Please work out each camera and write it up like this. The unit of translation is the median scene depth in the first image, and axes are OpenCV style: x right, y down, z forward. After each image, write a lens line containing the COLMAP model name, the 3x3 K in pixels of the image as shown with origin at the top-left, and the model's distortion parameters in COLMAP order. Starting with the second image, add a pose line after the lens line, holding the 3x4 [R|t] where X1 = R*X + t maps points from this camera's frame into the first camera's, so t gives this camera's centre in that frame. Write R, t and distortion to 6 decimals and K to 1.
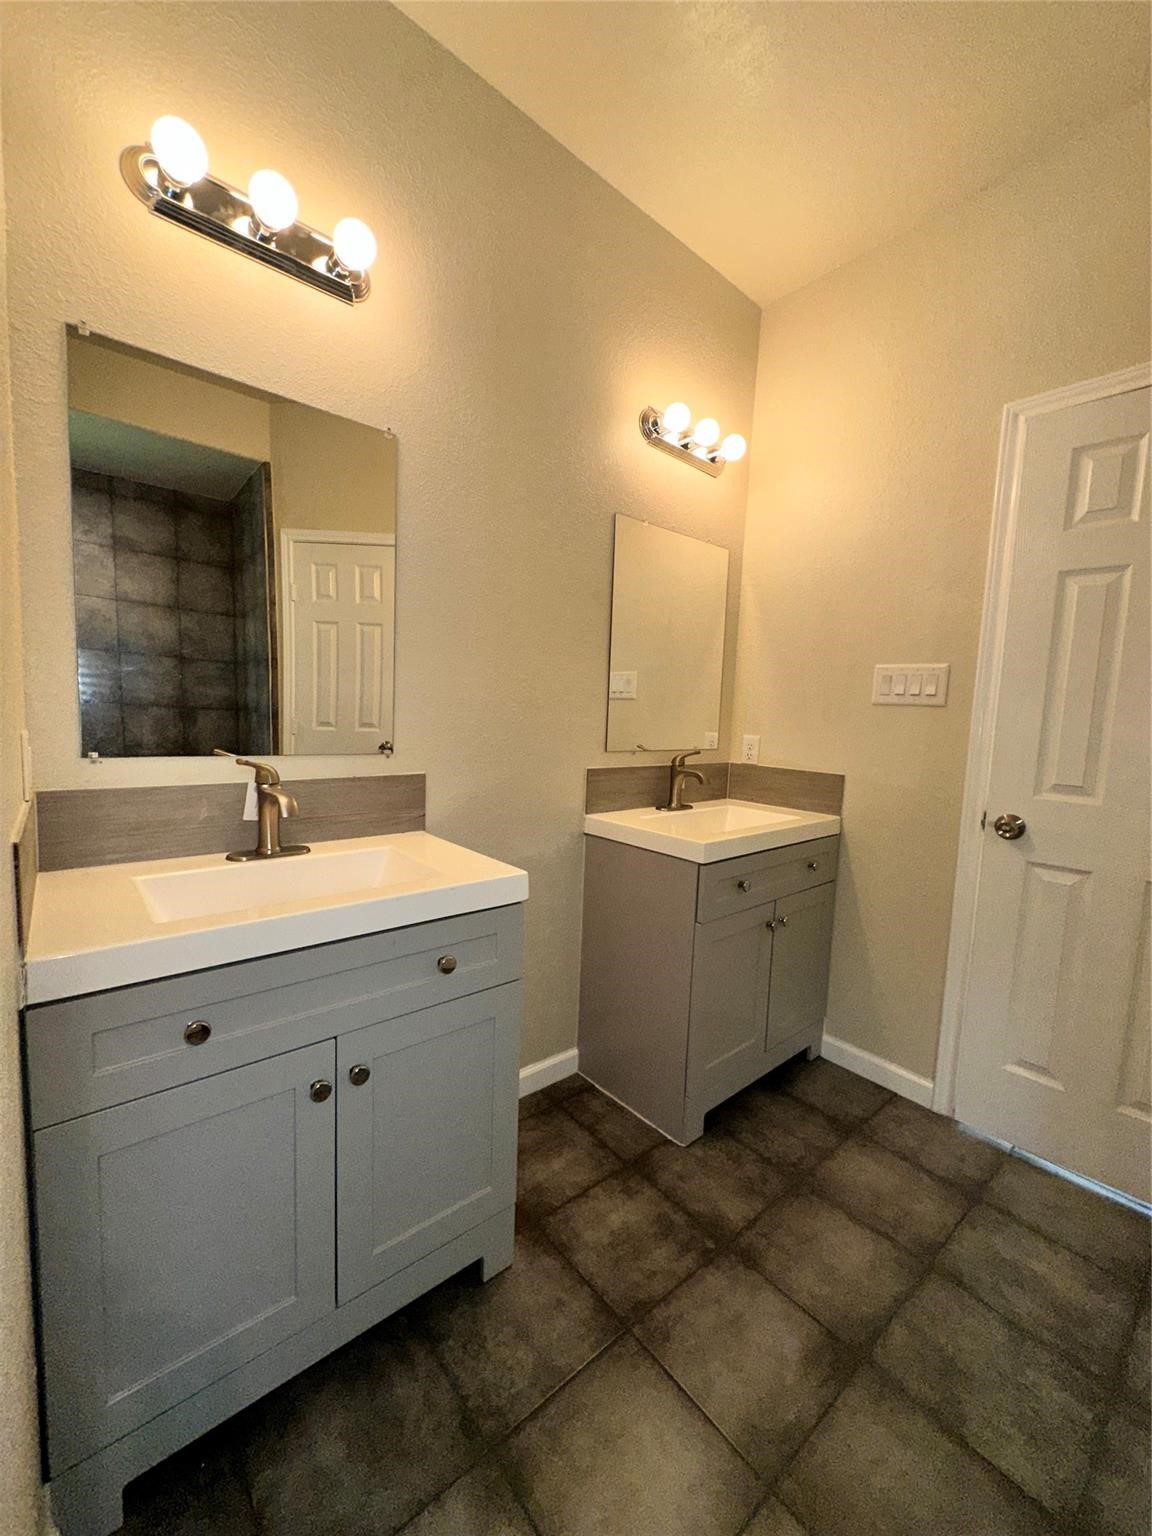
lens RADIAL K [[614.6, 0, 573.7], [0, 614.6, 768.6], [0, 0, 1]] dist [0.001713, -0.000250]
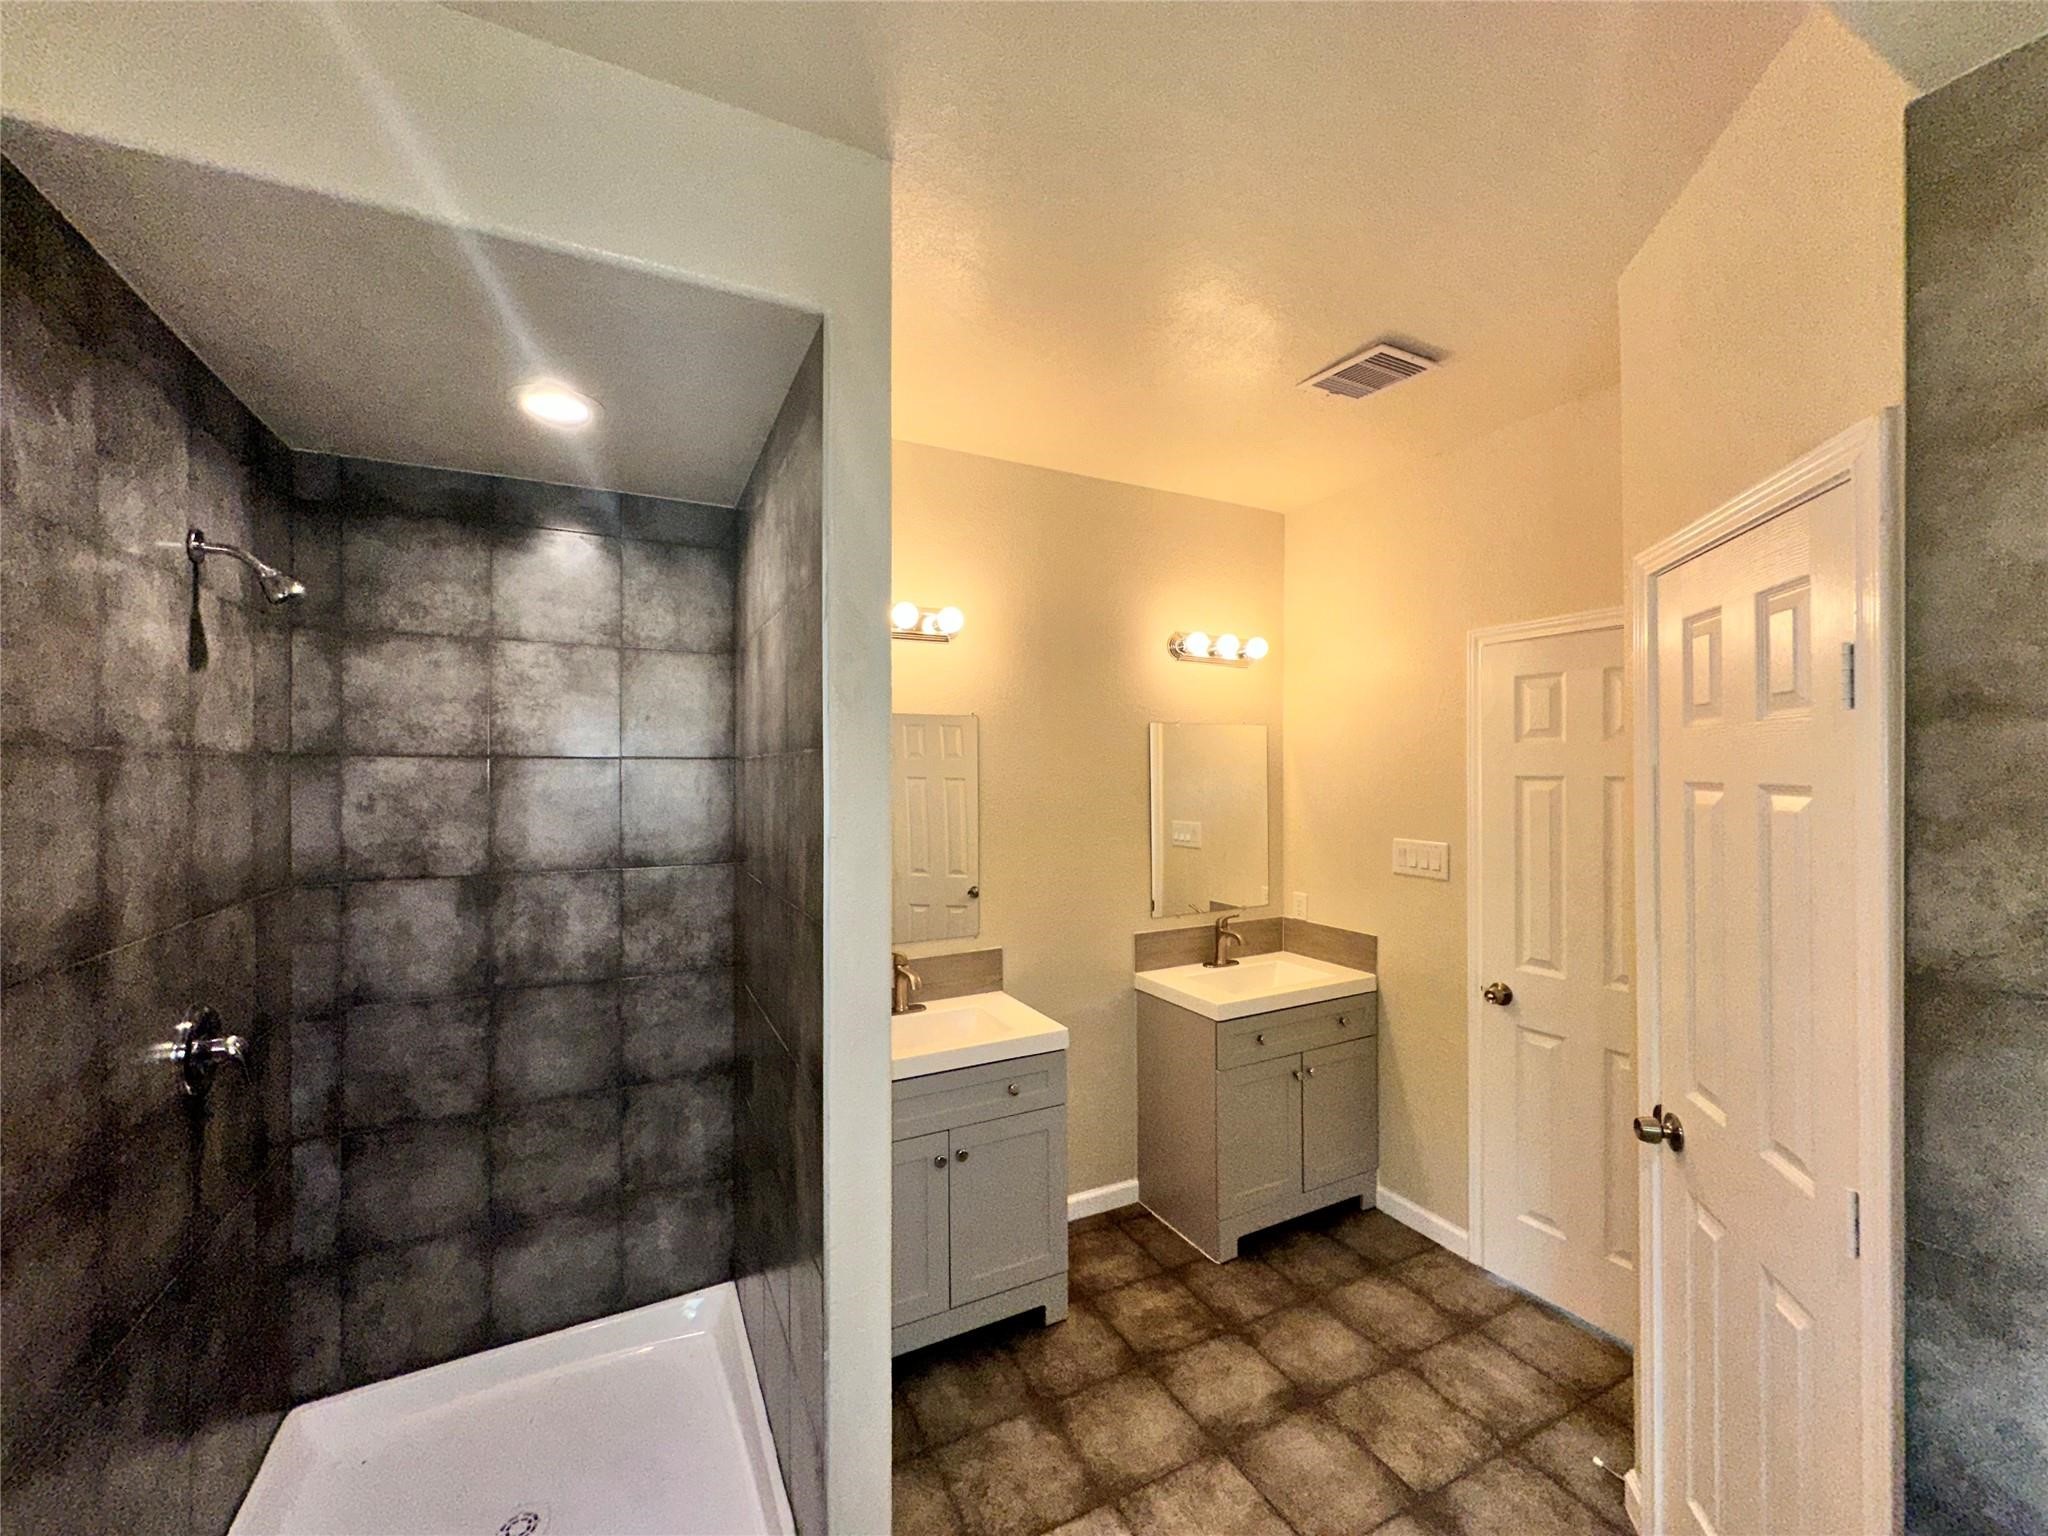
lens RADIAL K [[819.5, 0, 1022.1], [0, 819.5, 767.3], [0, 0, 1]] dist [0.001713, -0.000250]
pose [[0.971850, -0.045204, -0.231224, 0.220212], [0.021256, 0.994242, -0.105029, -0.182629], [0.234641, 0.097158, 0.967215, -0.719455]]
